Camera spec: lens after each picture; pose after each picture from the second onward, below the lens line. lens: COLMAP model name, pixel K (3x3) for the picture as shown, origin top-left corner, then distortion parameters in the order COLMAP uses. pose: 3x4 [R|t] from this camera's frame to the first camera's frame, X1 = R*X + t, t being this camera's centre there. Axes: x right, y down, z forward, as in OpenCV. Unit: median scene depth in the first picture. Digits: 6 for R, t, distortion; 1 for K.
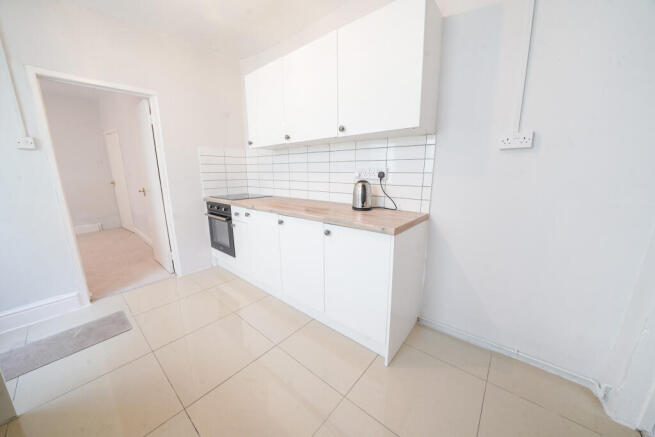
lens RADIAL K [[226.1, 0, 333.0], [0, 226.1, 214.0], [0, 0, 1]] dist [-0.000192, -0.000001]
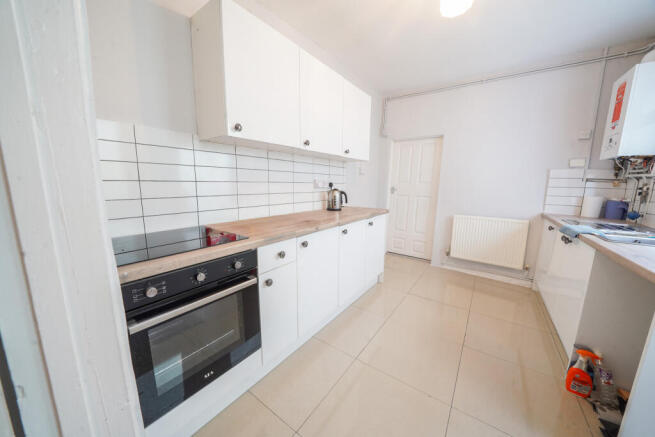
lens RADIAL K [[226.1, 0, 332.3], [0, 226.1, 221.8], [0, 0, 1]] dist [-0.000192, -0.000001]
pose [[-0.076222, -0.176833, 0.981285, -1.030721], [0.162106, 0.968857, 0.187185, -0.177898], [-0.983825, 0.173340, -0.045182, 0.918972]]
